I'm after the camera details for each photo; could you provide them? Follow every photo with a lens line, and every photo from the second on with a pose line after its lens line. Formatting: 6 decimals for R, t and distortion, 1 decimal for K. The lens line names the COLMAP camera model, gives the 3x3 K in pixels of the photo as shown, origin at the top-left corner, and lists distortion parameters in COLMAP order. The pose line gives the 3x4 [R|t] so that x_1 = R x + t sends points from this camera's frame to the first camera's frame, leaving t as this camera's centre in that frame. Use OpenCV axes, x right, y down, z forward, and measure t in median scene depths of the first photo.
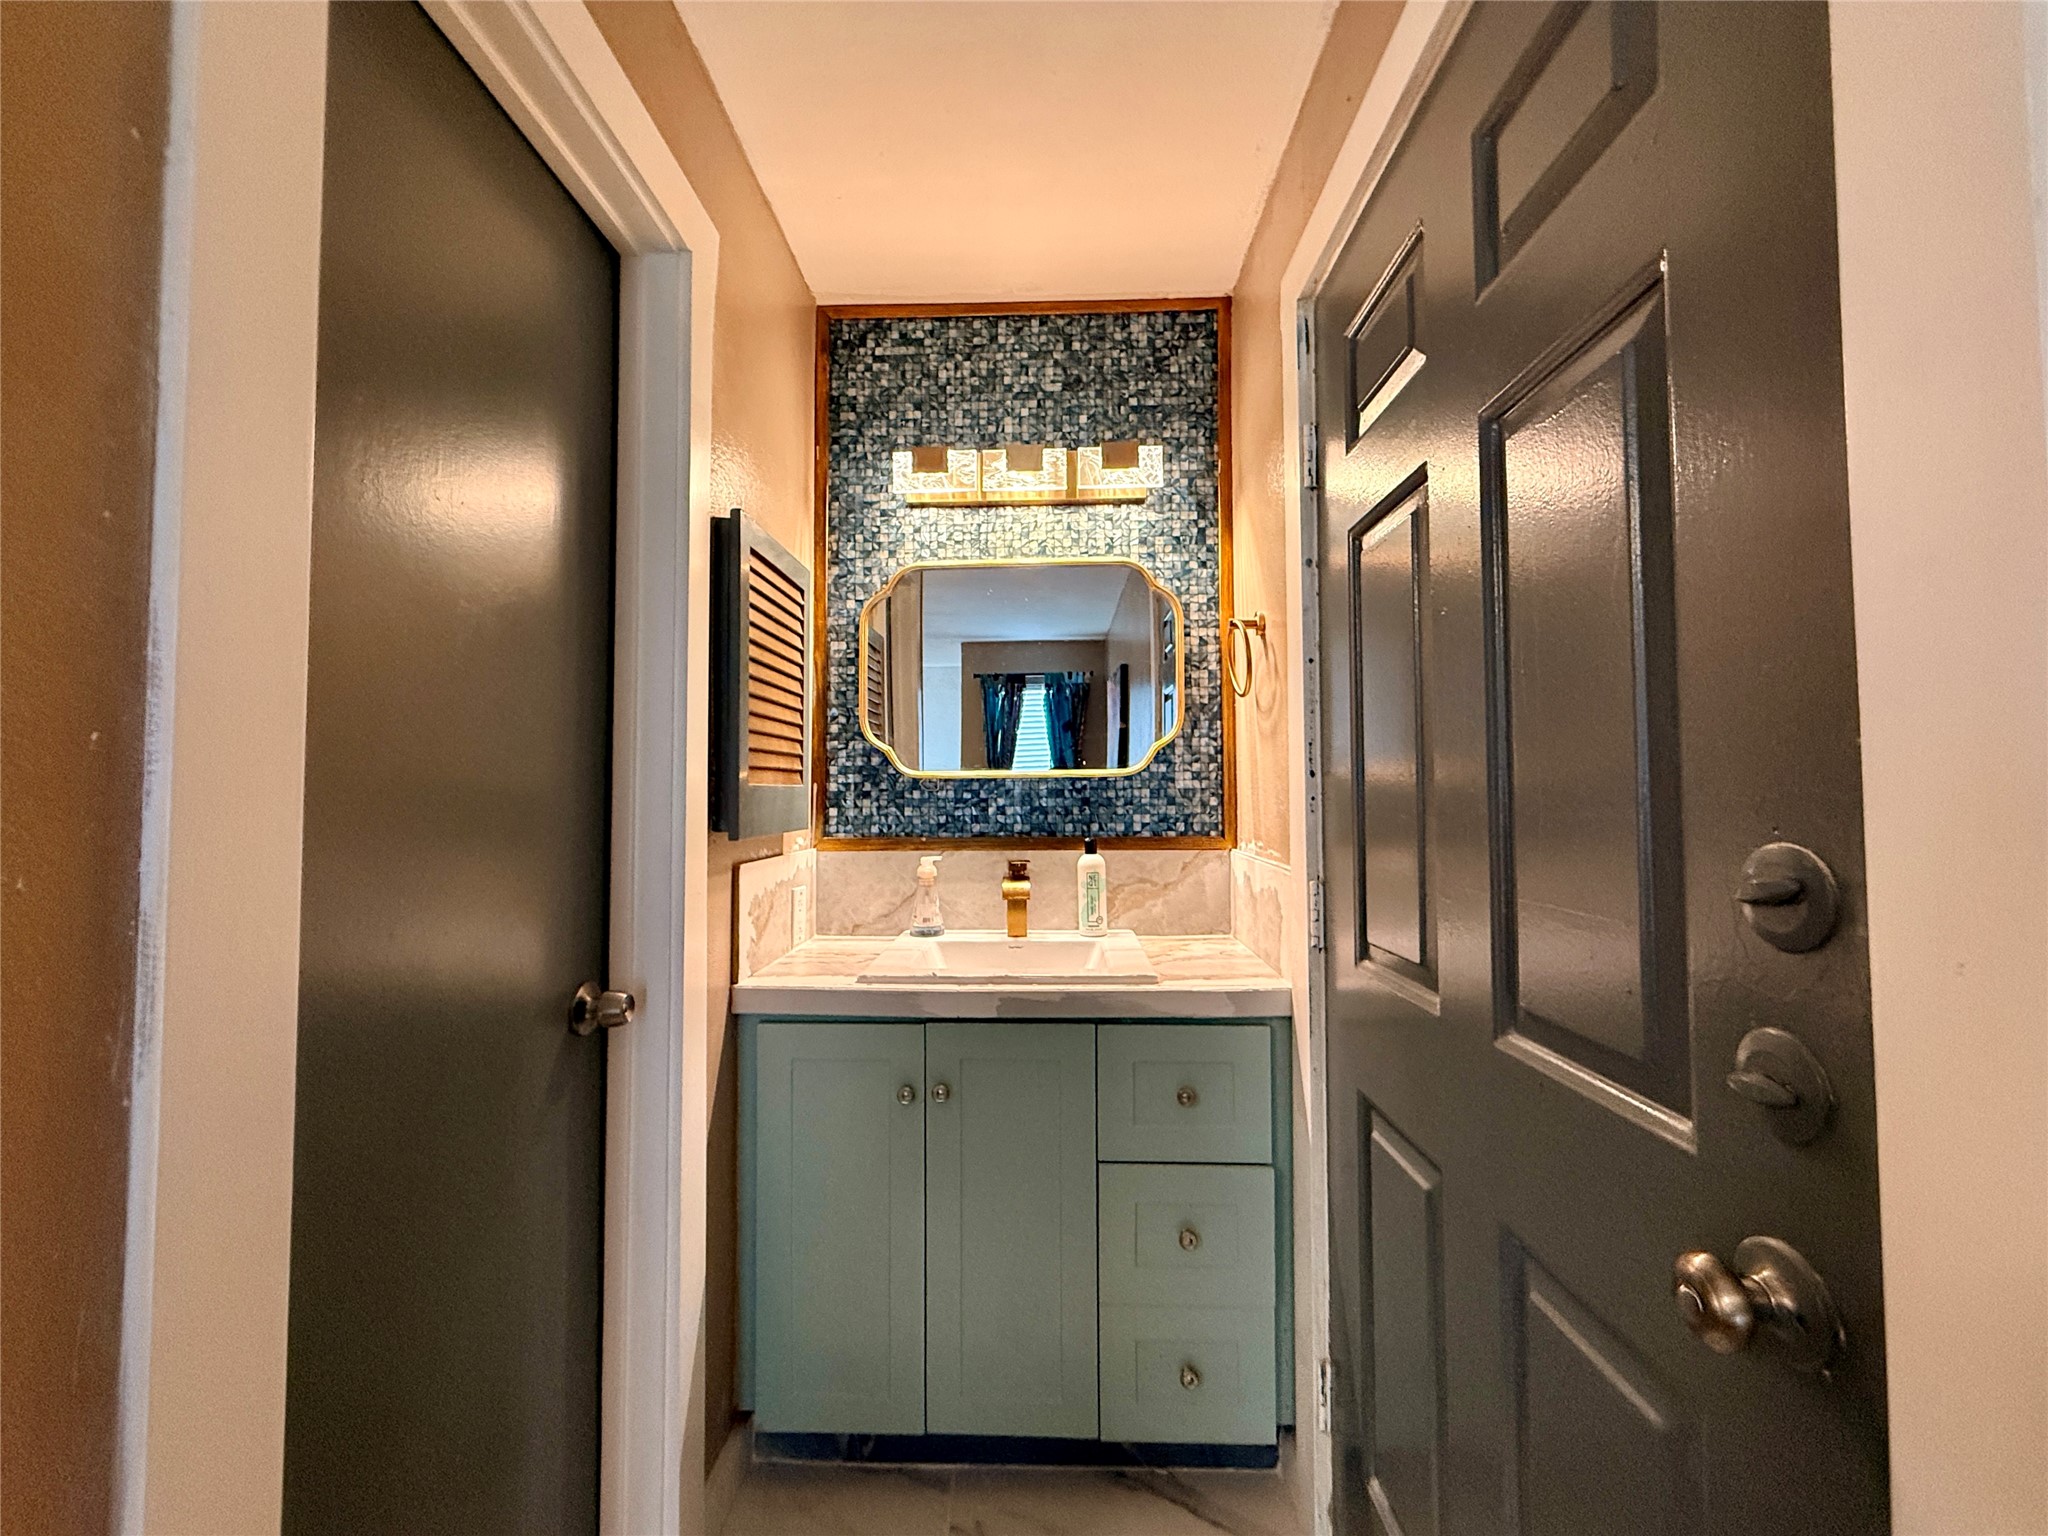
lens RADIAL K [[819.6, 0, 1011.2], [0, 819.6, 771.1], [0, 0, 1]] dist [0.000657, -0.000010]
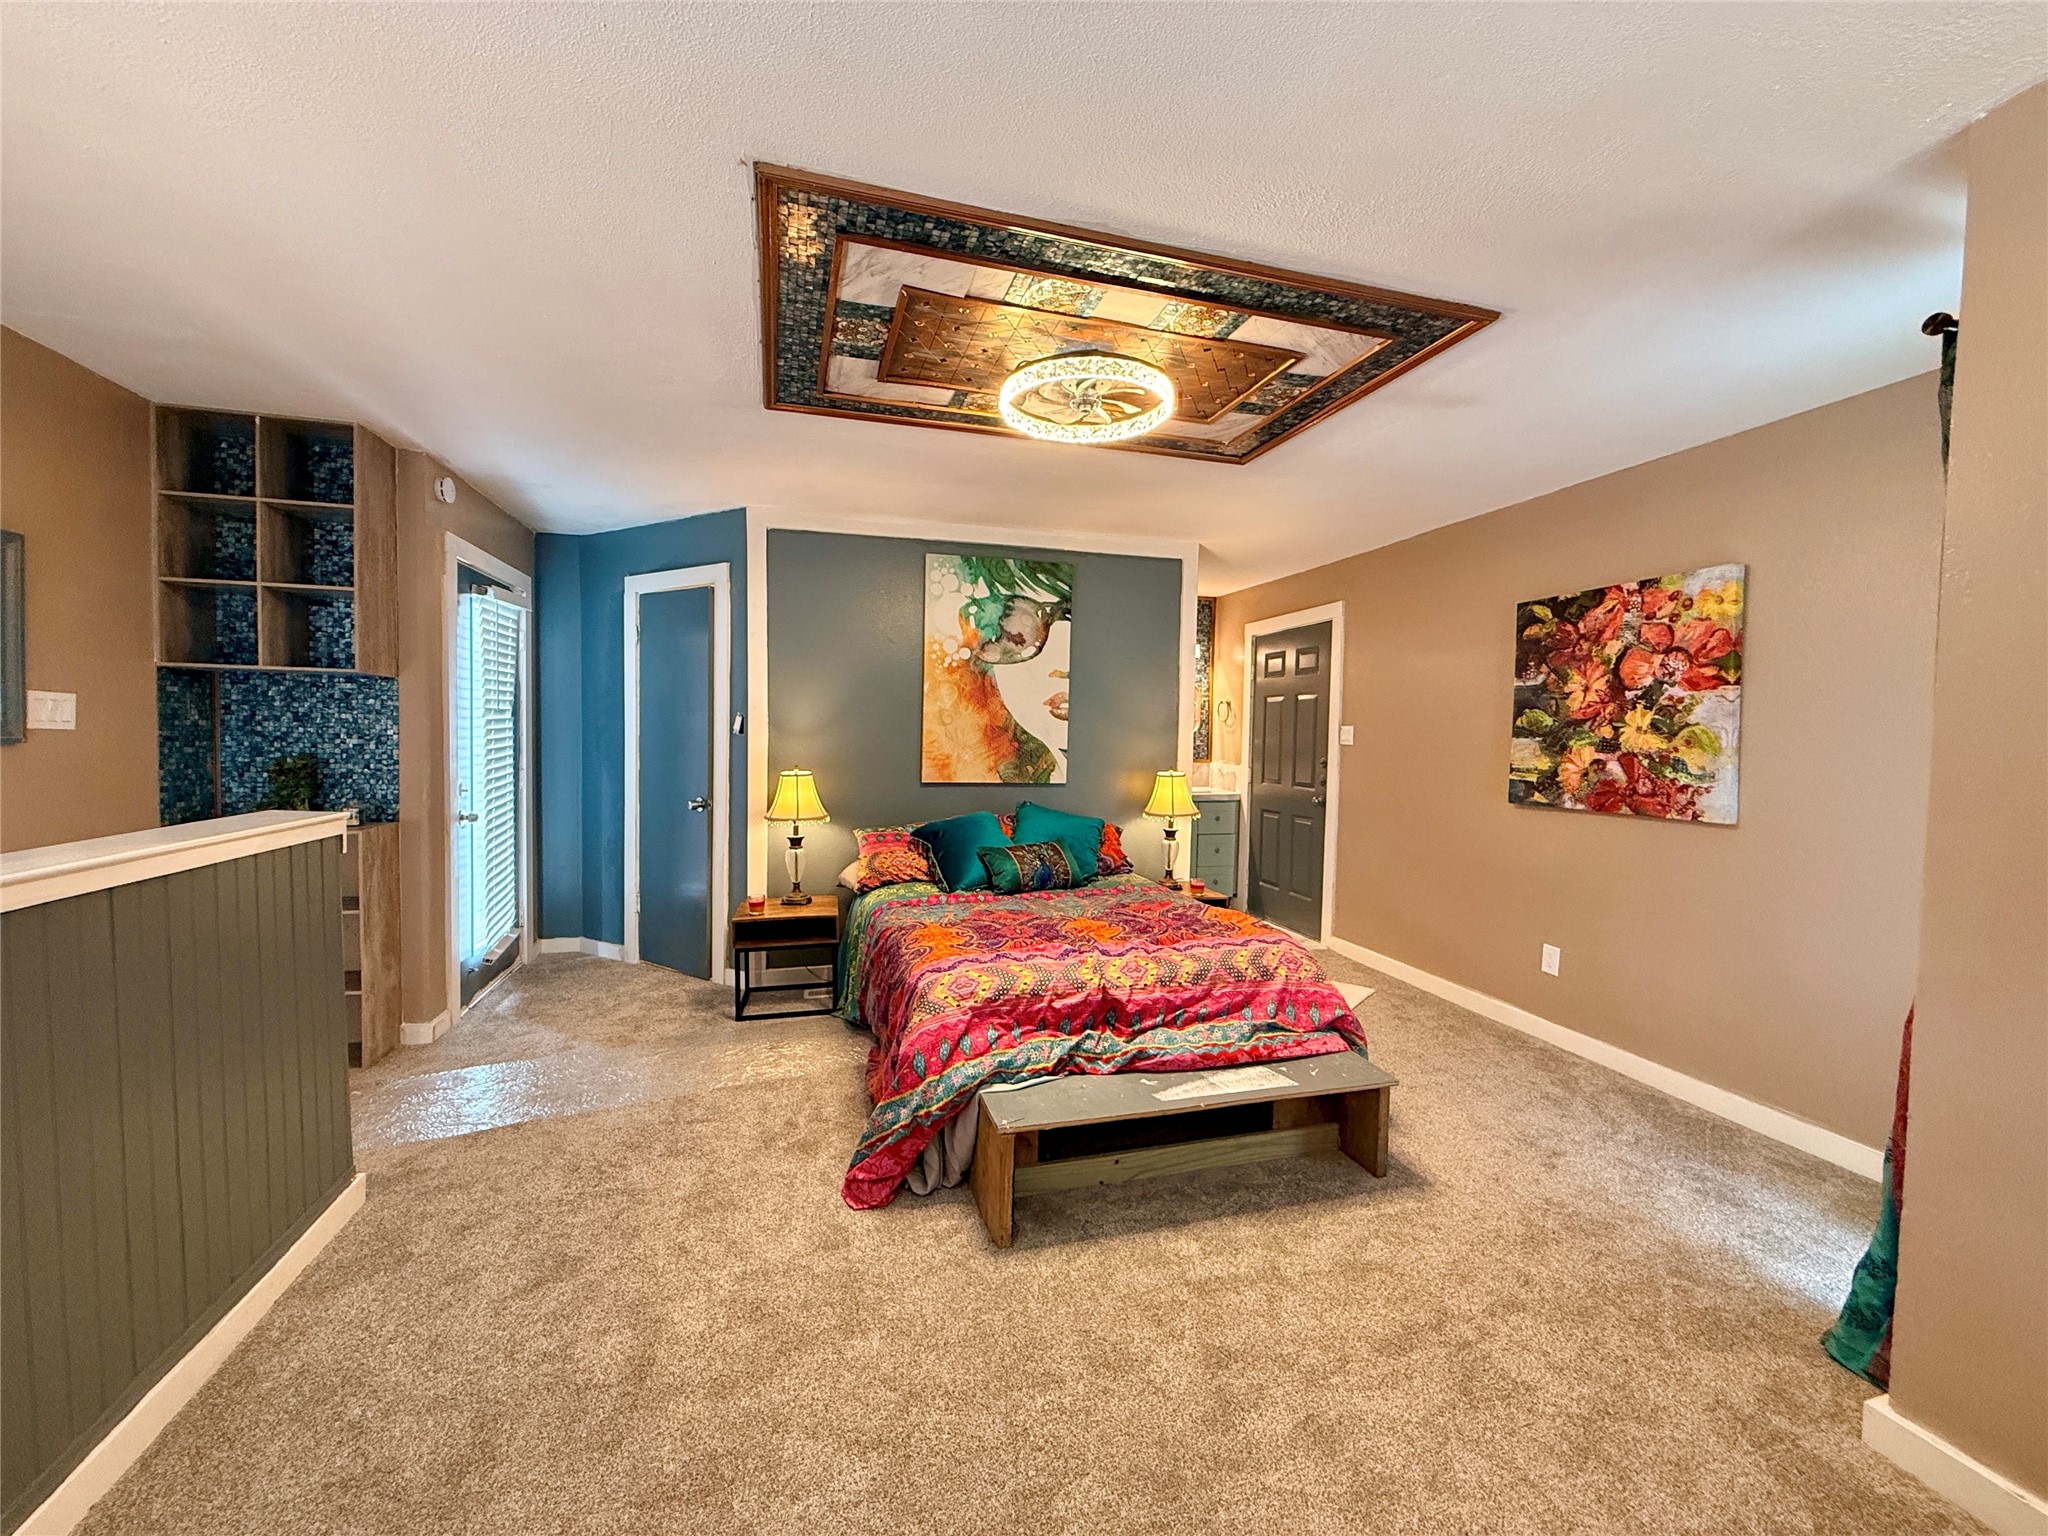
lens RADIAL K [[815.1, 0, 1016.8], [0, 815.1, 766.5], [0, 0, 1]] dist [-0.000588, 0.000312]
pose [[0.954769, 0.006738, 0.297272, -1.495659], [-0.031706, 0.996351, 0.079248, -0.128240], [-0.295653, -0.085088, 0.951498, -1.963126]]
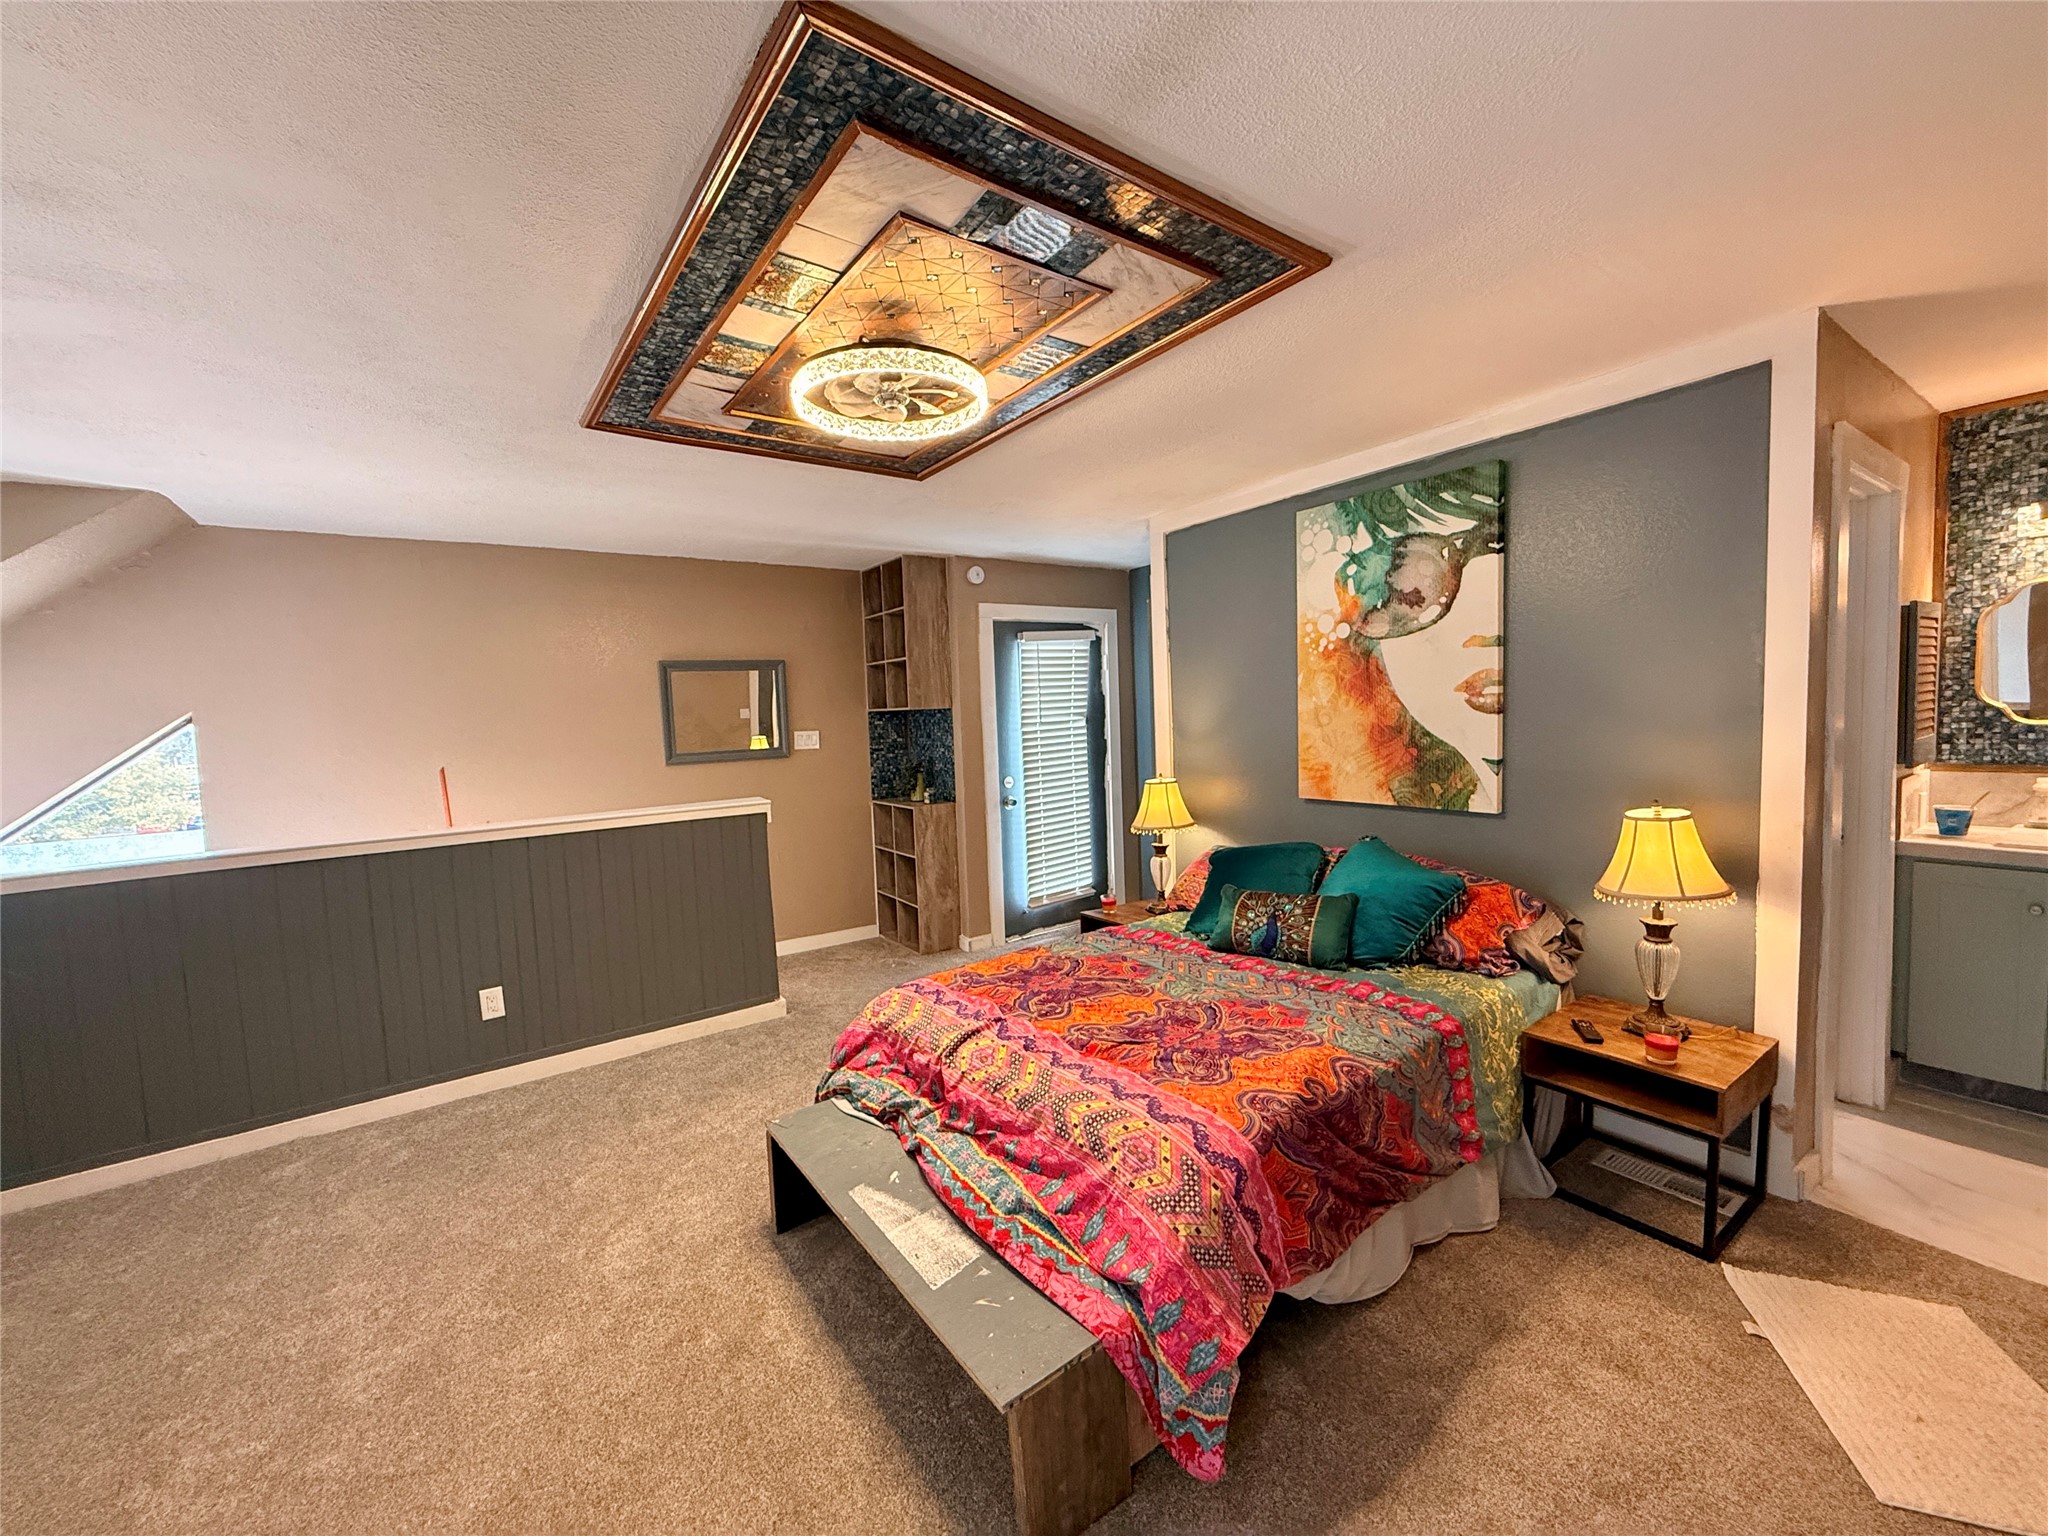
lens RADIAL K [[815.1, 0, 1016.8], [0, 815.1, 766.5], [0, 0, 1]] dist [-0.000588, 0.000312]
pose [[0.599330, 0.032764, -0.799831, -0.033385], [0.068826, 0.993353, 0.092265, -0.177770], [0.797538, -0.110346, 0.593091, -1.342837]]
